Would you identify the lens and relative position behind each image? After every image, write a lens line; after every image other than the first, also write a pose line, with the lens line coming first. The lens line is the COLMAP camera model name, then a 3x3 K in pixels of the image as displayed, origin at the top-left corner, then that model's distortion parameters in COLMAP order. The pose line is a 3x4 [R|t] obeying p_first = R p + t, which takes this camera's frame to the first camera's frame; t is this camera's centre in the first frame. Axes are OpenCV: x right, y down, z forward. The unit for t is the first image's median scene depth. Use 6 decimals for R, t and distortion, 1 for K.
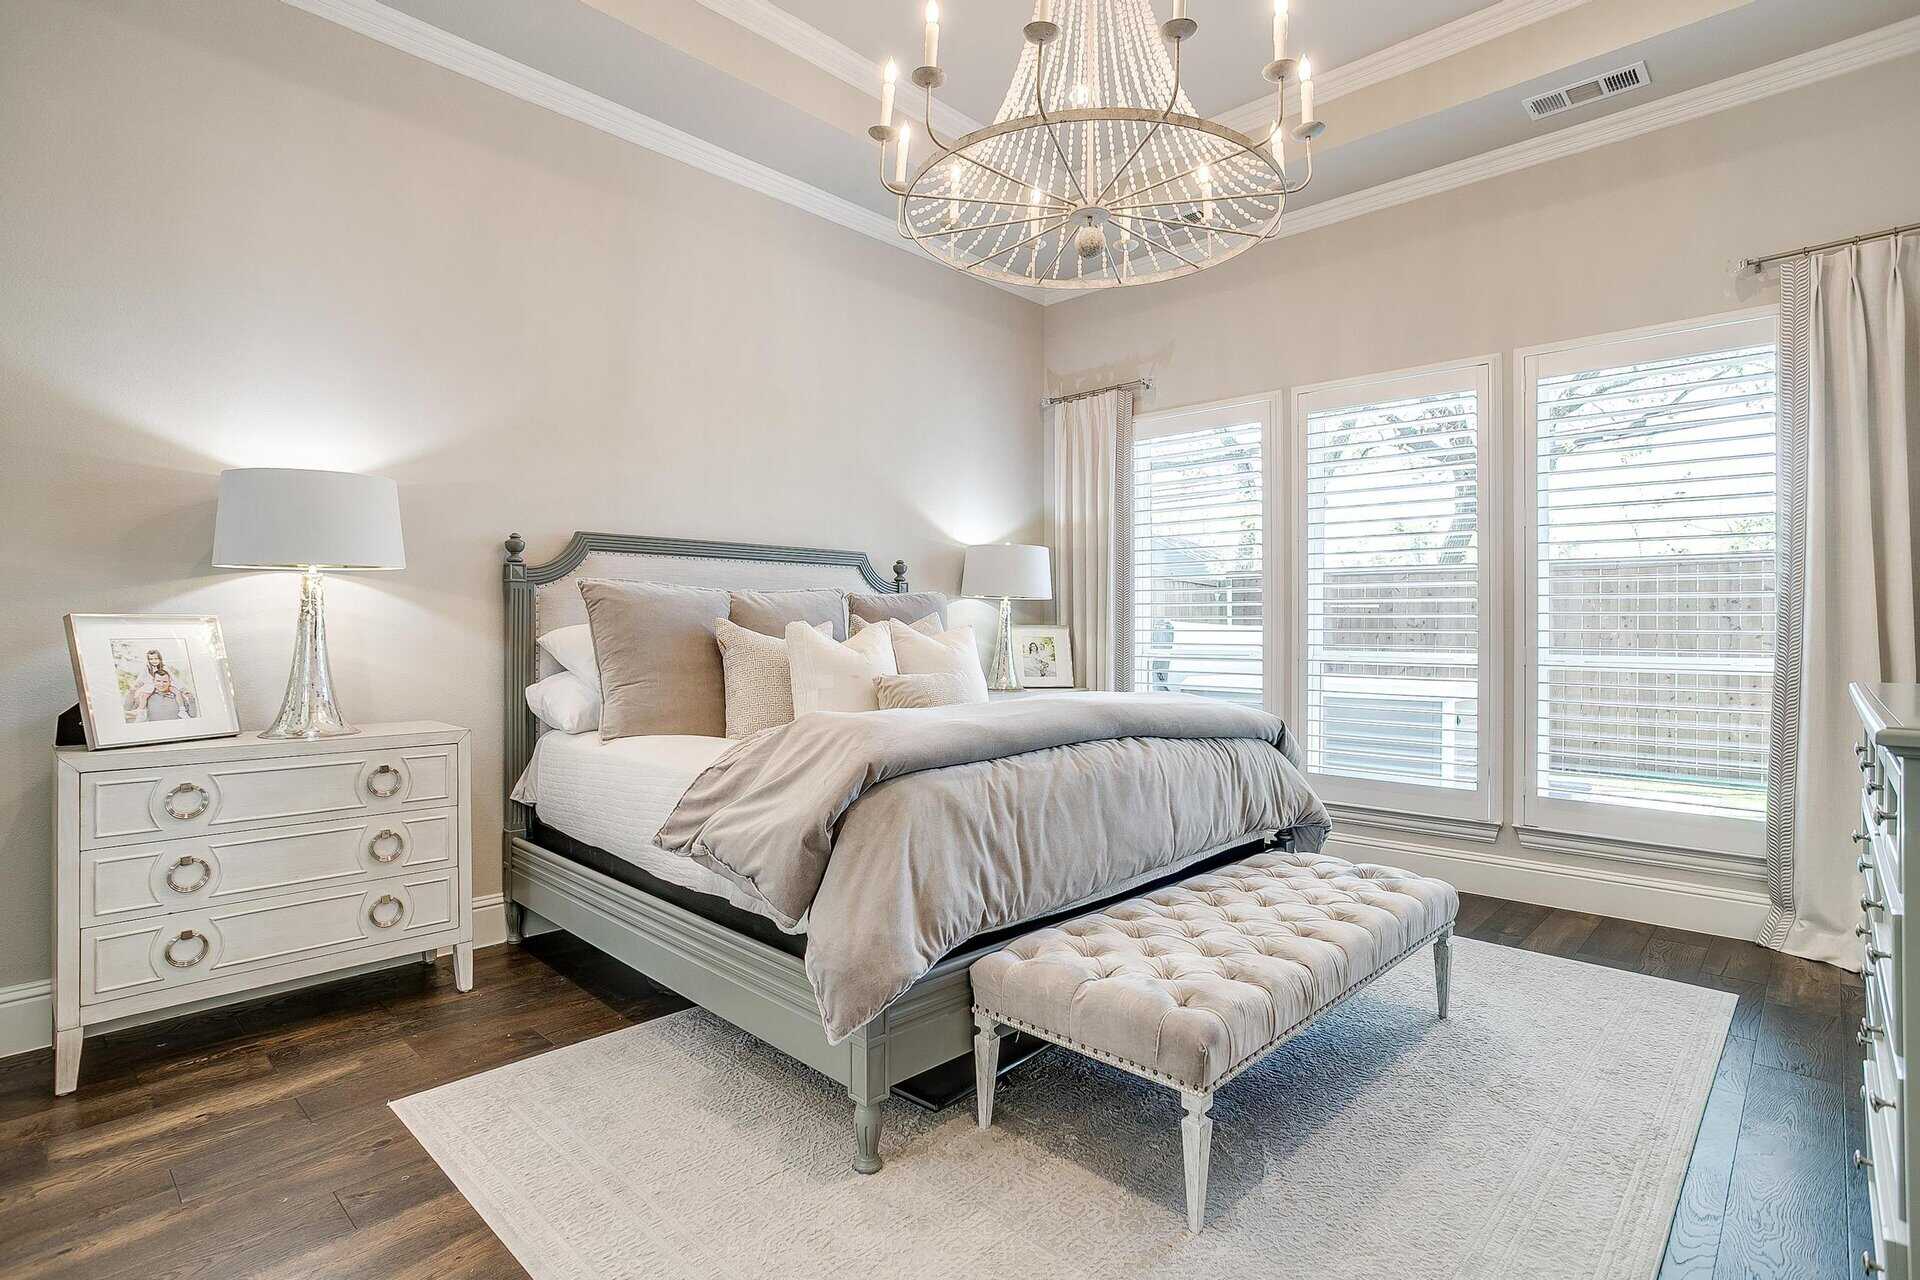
lens RADIAL K [[936.3, 0, 961.2], [0, 936.3, 617.1], [0, 0, 1]] dist [-0.076412, 0.045819]
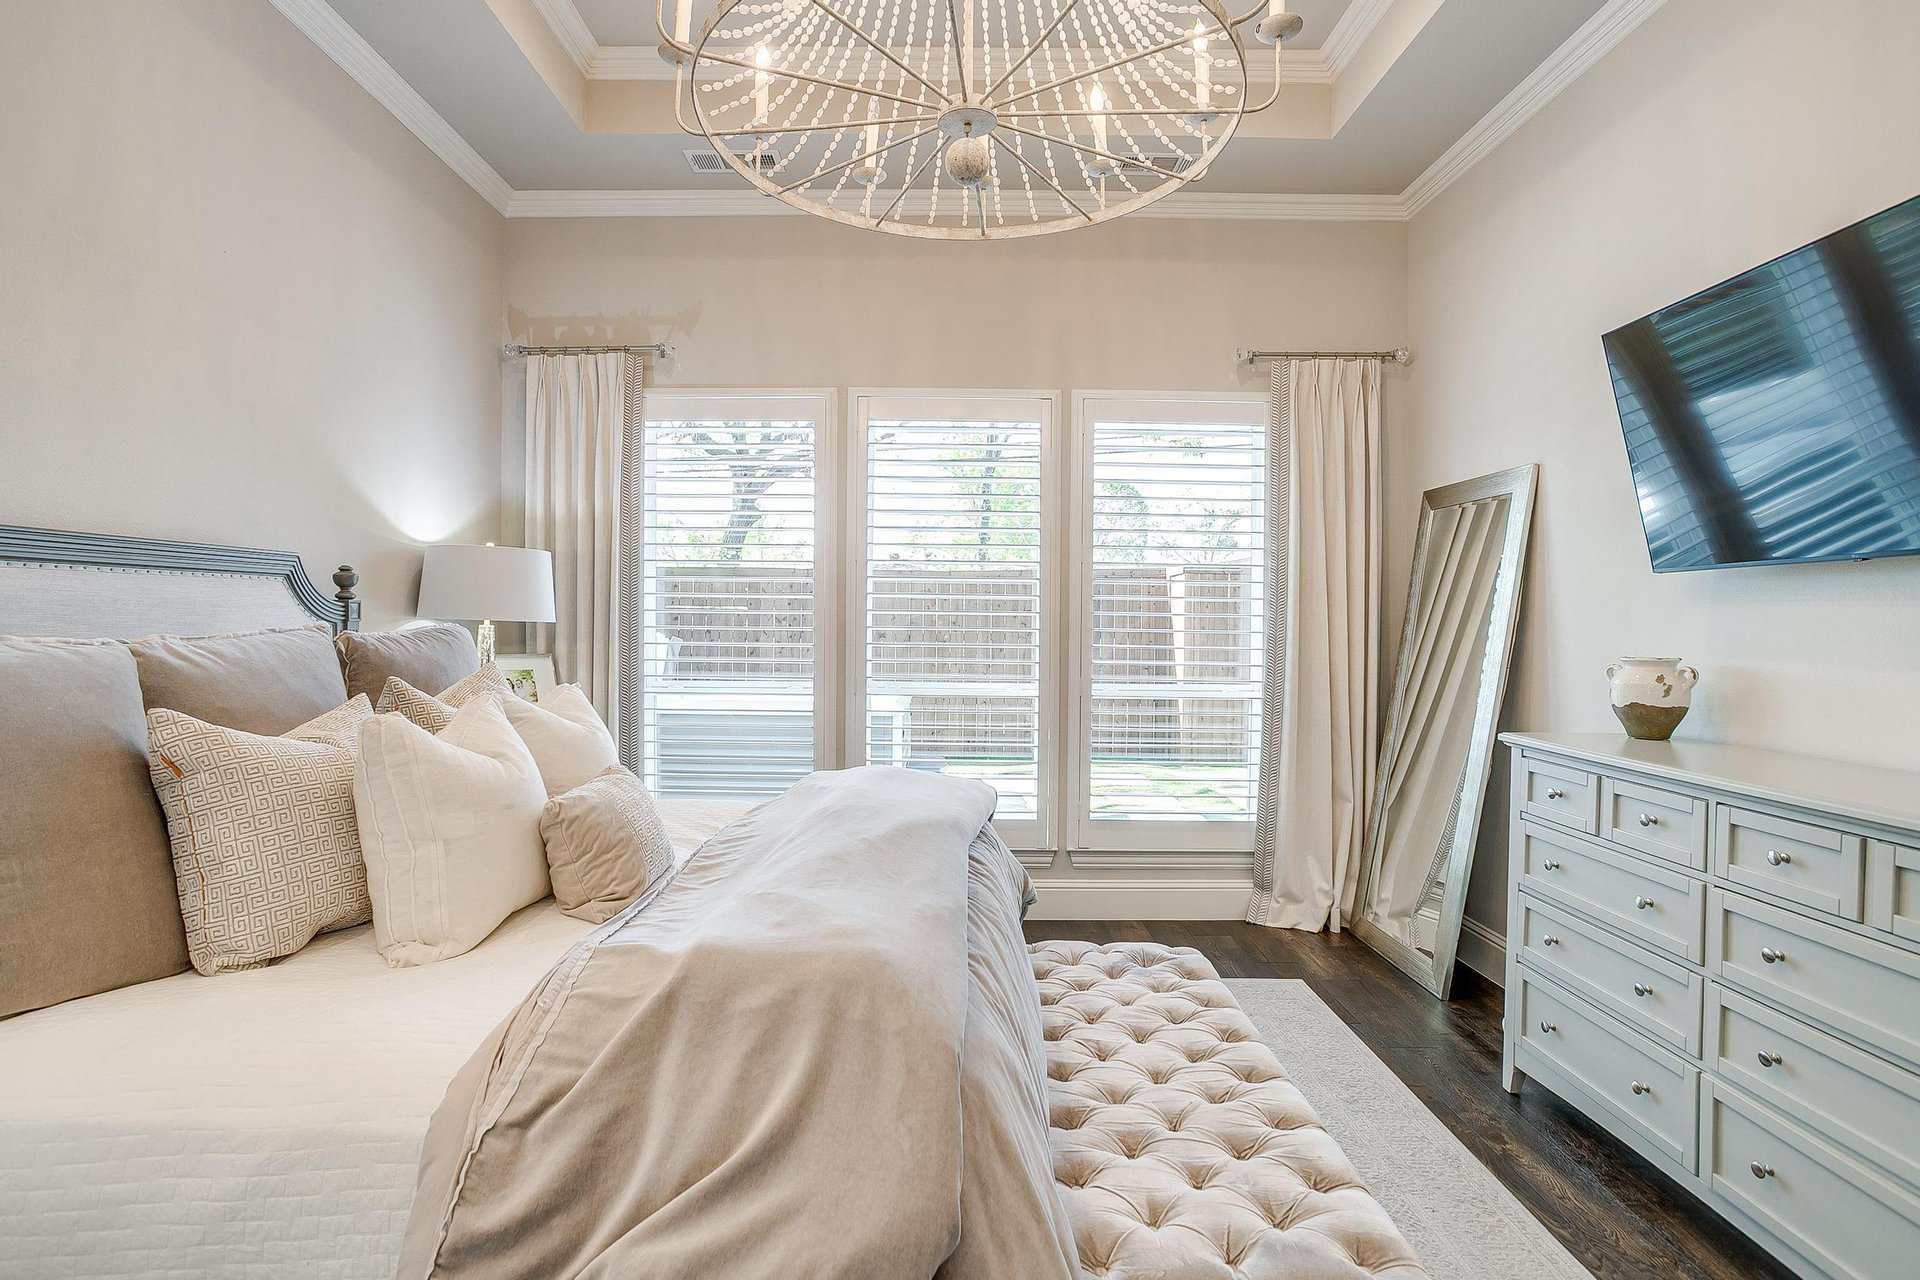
lens RADIAL K [[947.6, 0, 955.6], [0, 947.6, 632.4], [0, 0, 1]] dist [-0.051031, 0.028788]
pose [[0.732654, -0.004926, 0.680584, -0.218125], [-0.015144, 0.999608, 0.023537, -0.042168], [-0.680433, -0.027551, 0.732292, 0.302365]]
